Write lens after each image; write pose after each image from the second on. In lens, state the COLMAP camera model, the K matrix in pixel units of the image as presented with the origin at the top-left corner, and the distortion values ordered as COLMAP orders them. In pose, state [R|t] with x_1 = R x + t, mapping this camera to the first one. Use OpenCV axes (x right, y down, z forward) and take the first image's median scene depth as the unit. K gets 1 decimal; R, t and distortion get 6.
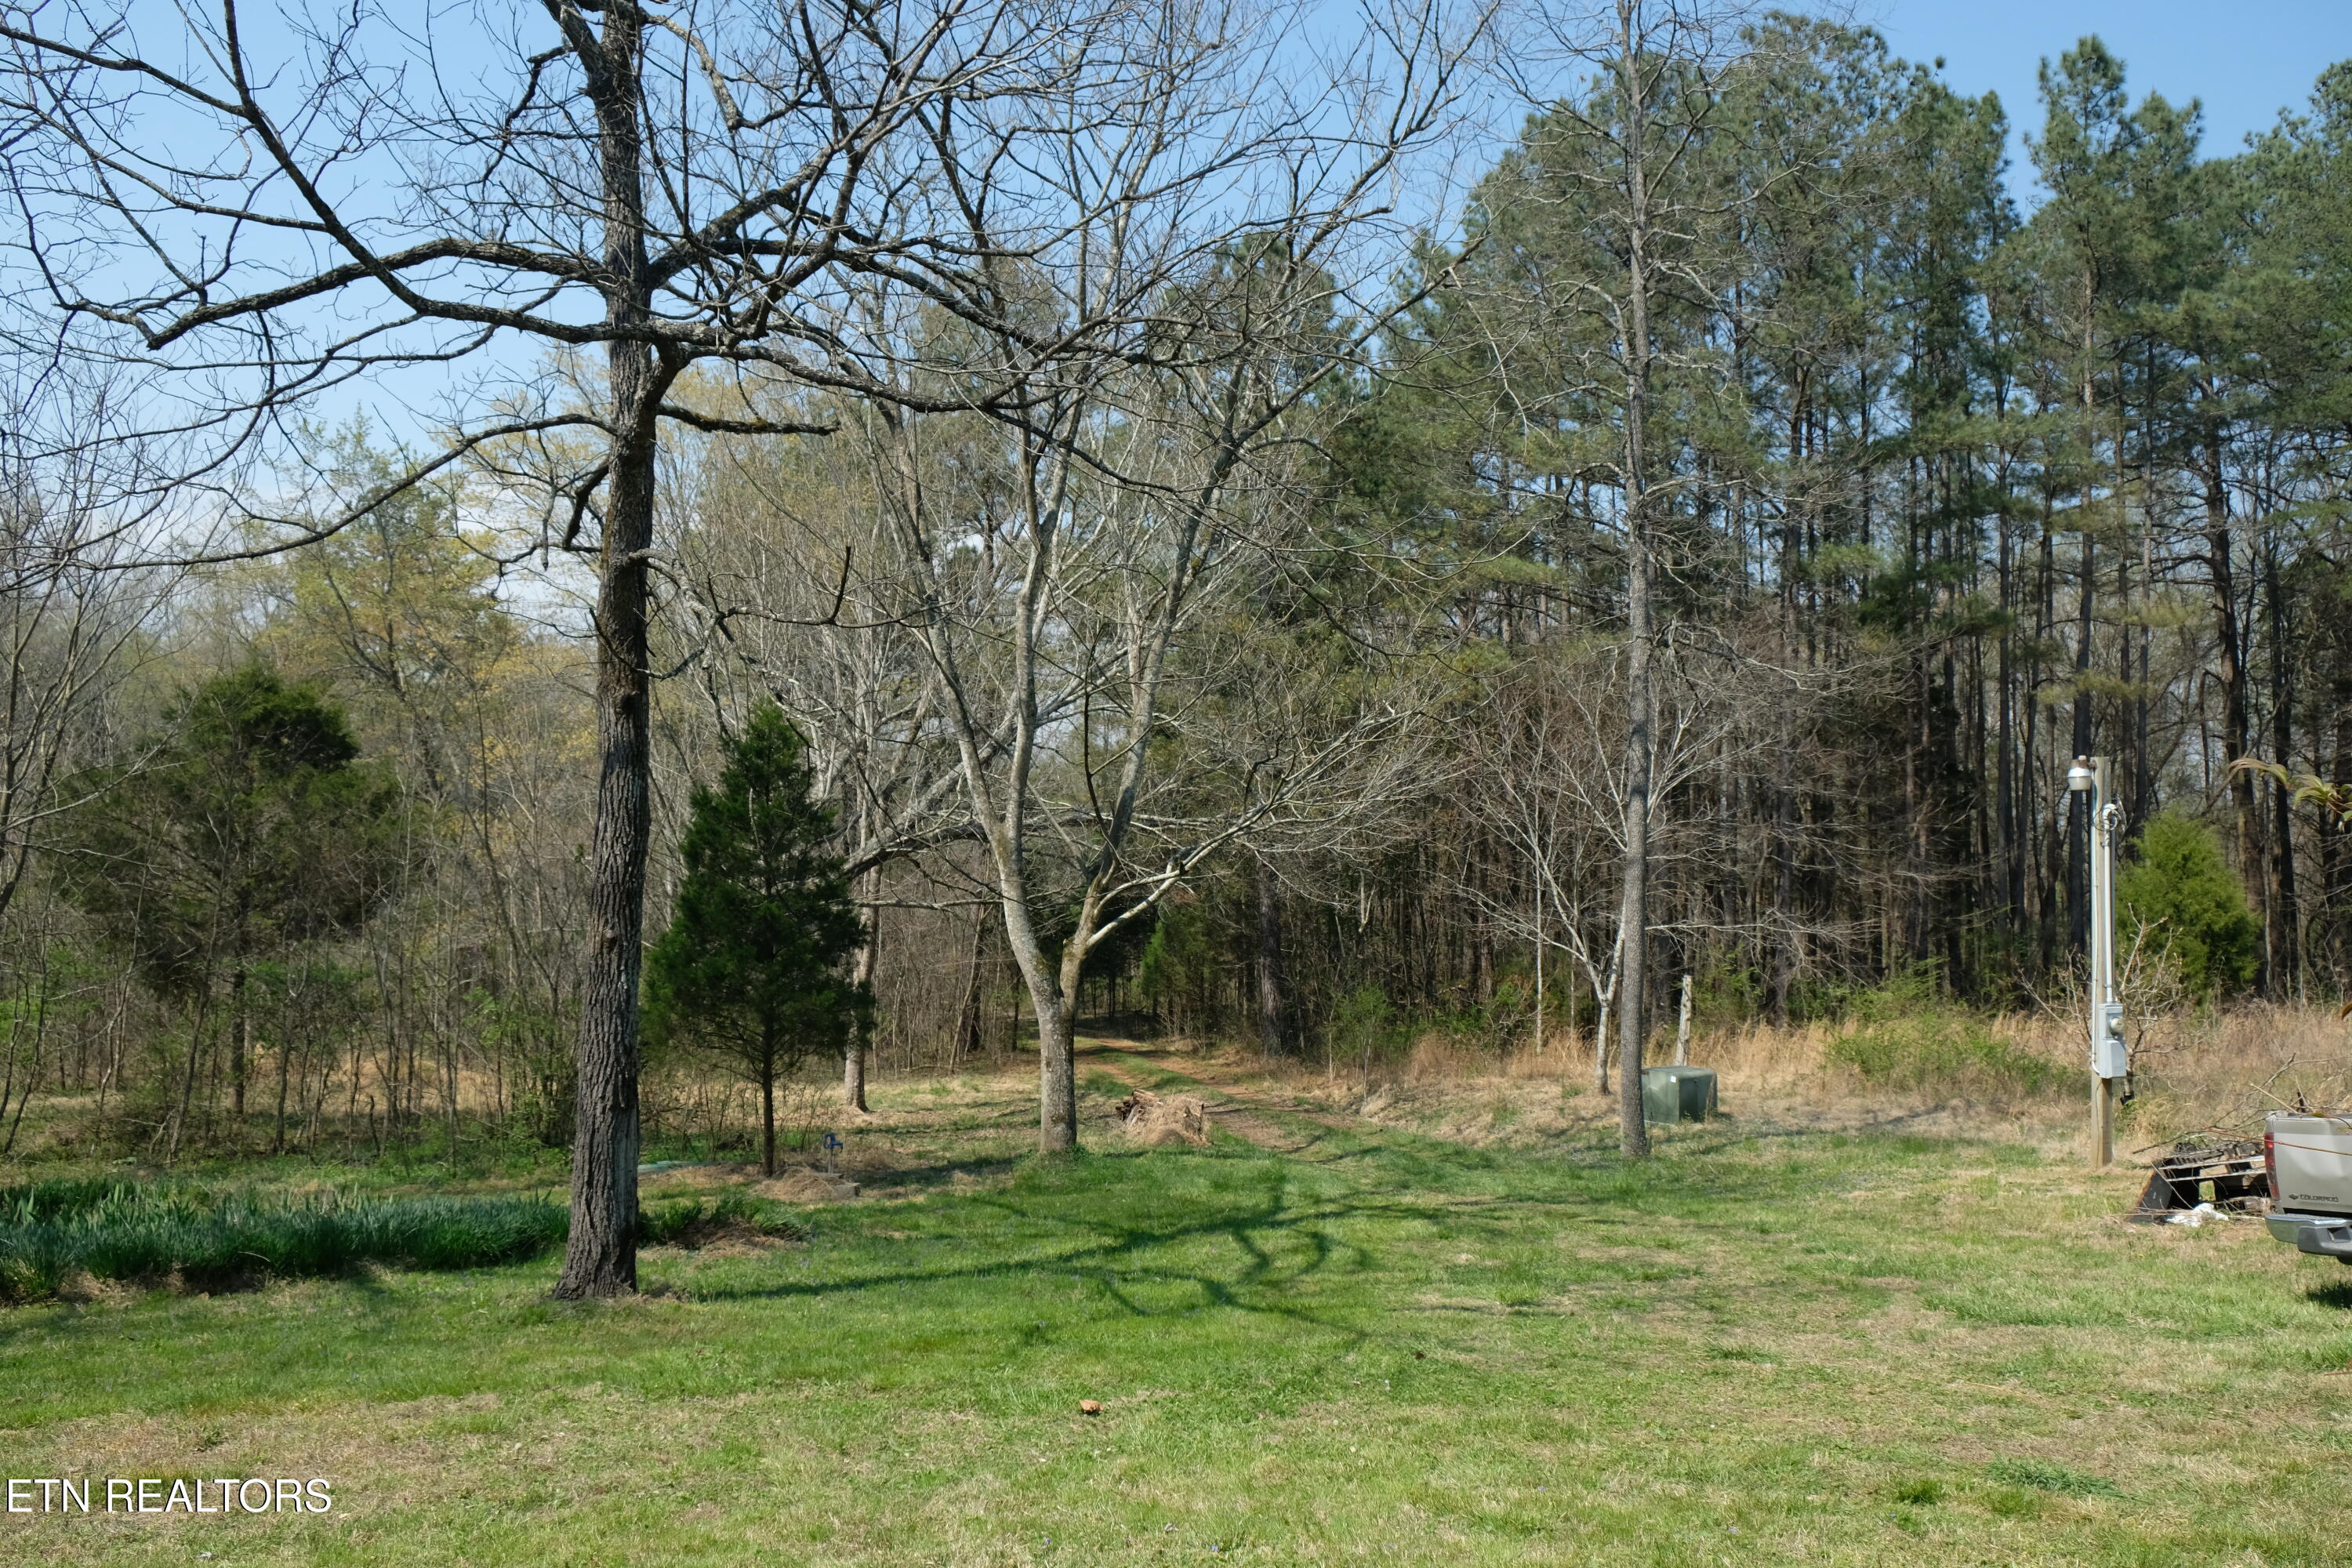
lens RADIAL K [[1758.8, 0, 1178.6], [0, 1758.8, 830.3], [0, 0, 1]] dist [-0.002154, 0.000273]
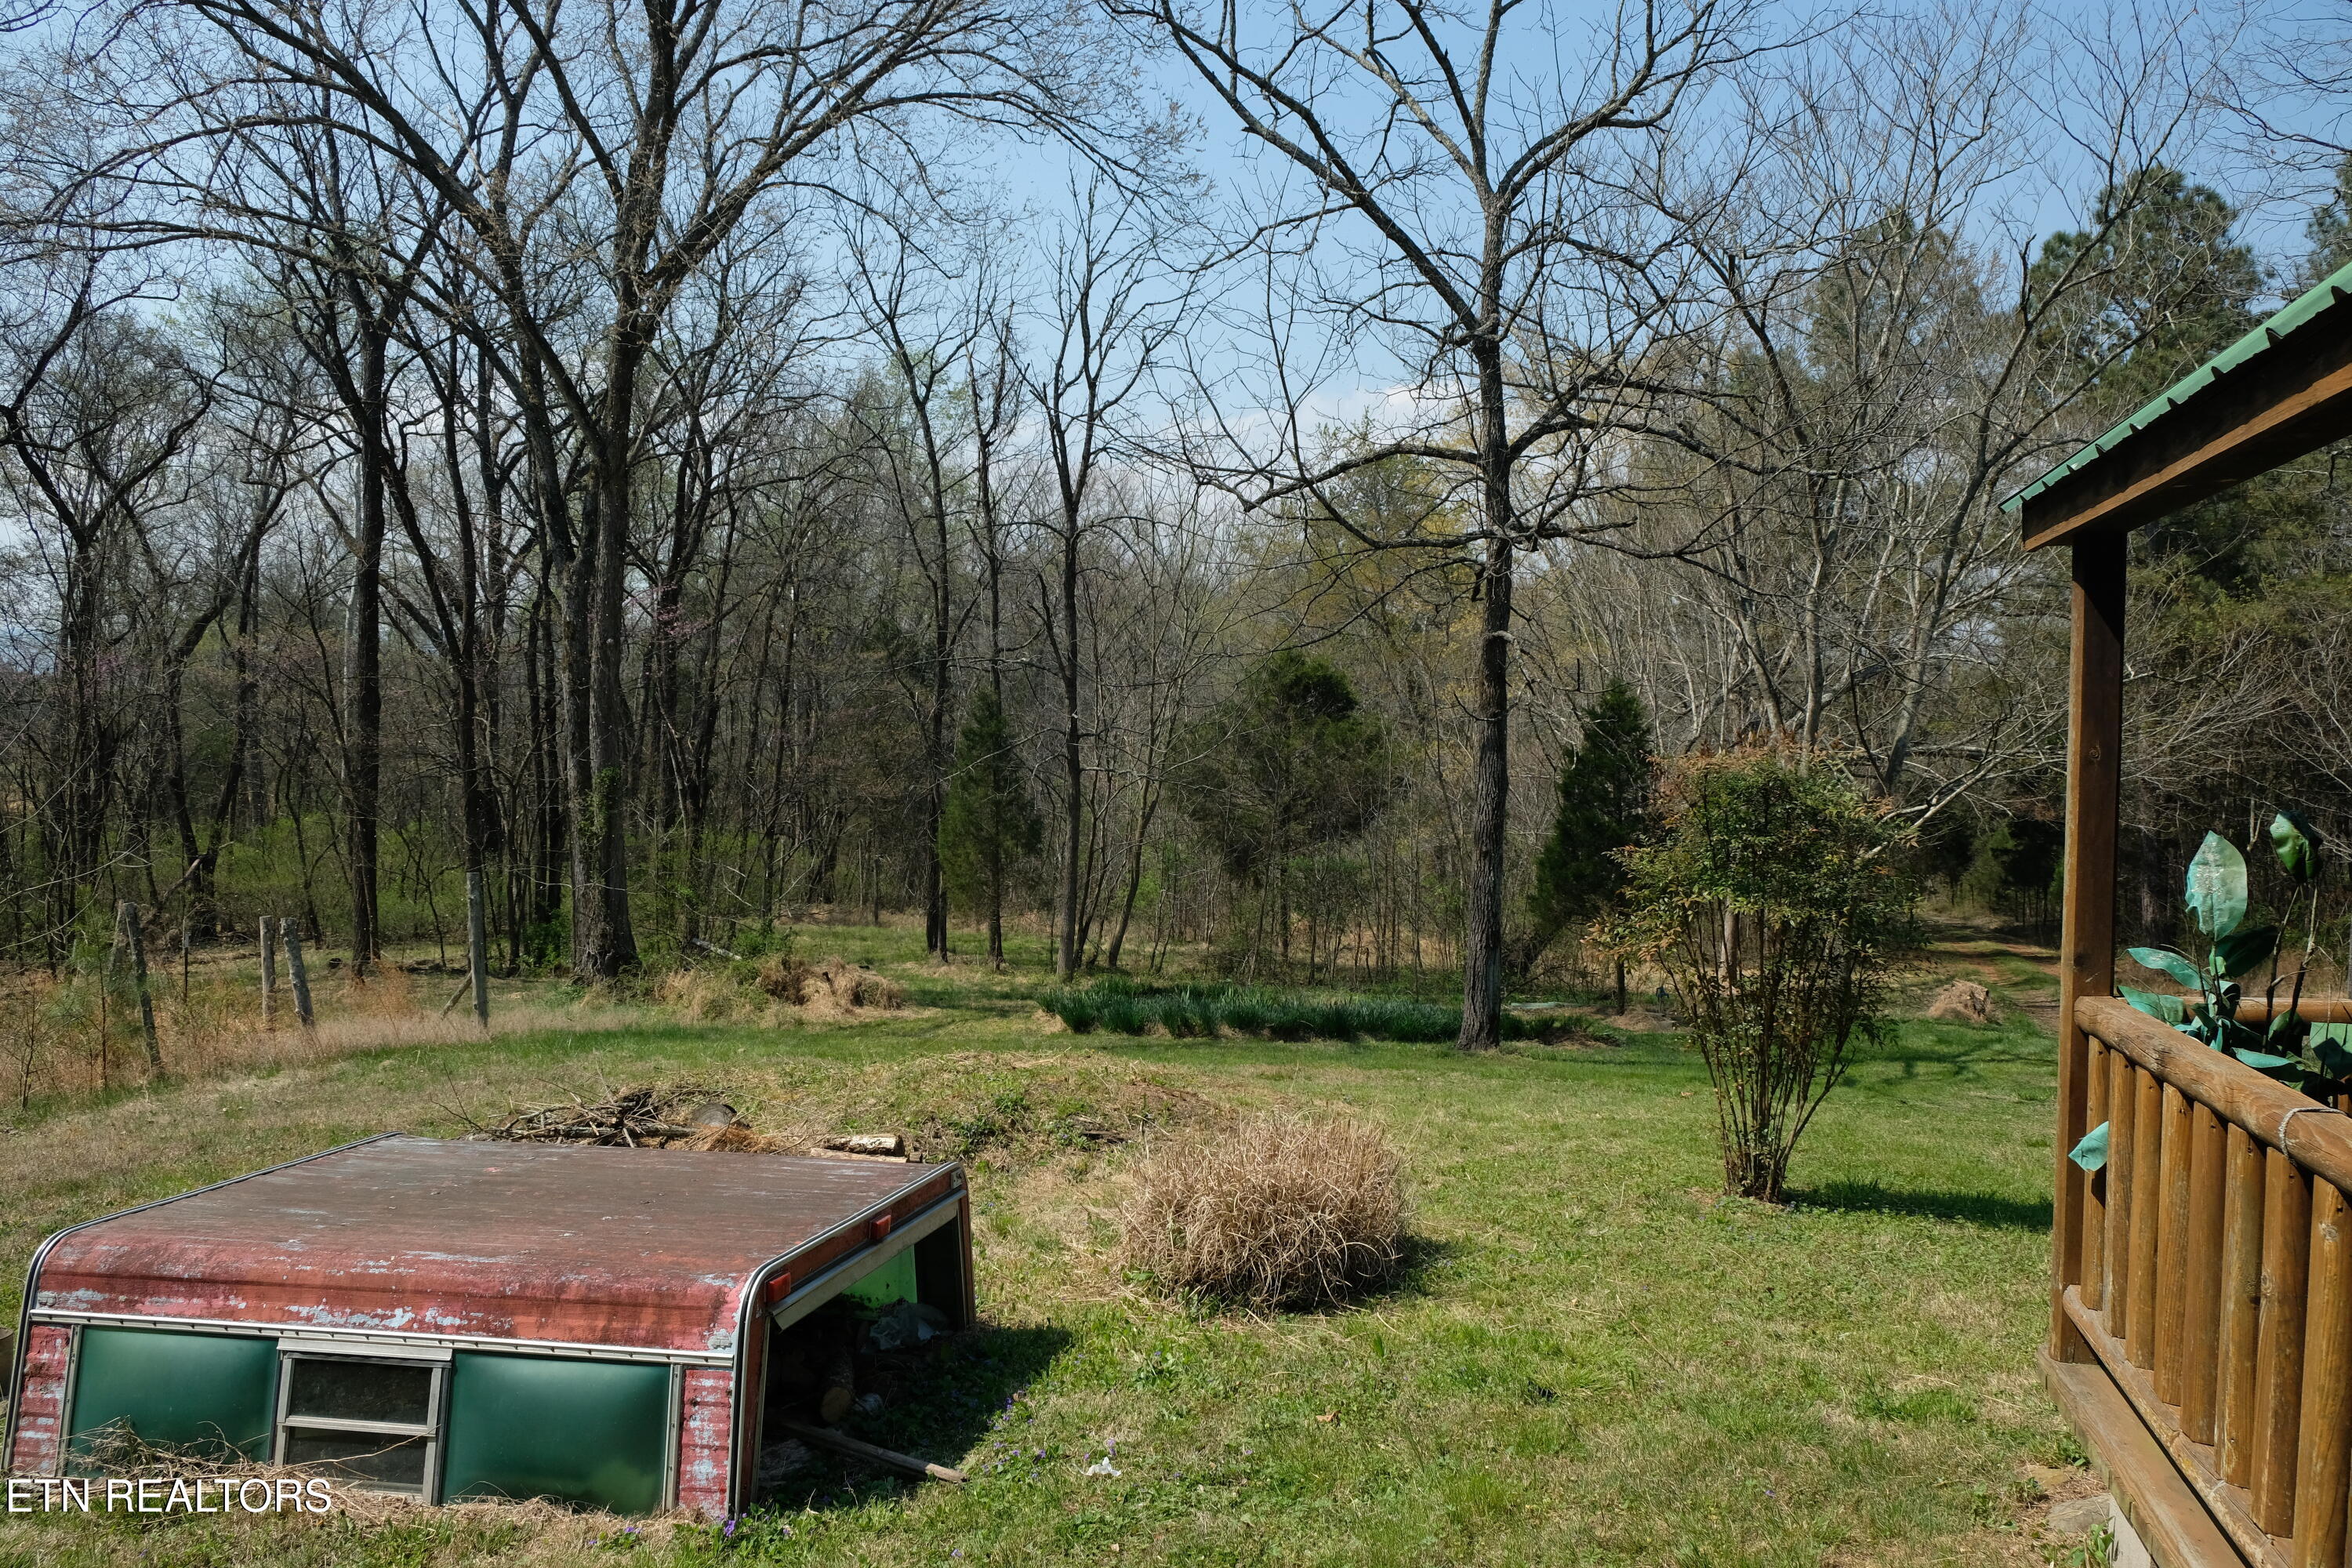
lens RADIAL K [[1758.8, 0, 1178.6], [0, 1758.8, 830.3], [0, 0, 1]] dist [-0.002154, 0.000273]
pose [[0.857695, 0.014422, -0.513956, 0.179661], [0.015094, 0.998469, 0.053207, -0.032929], [0.513937, -0.053393, 0.856165, -0.375117]]
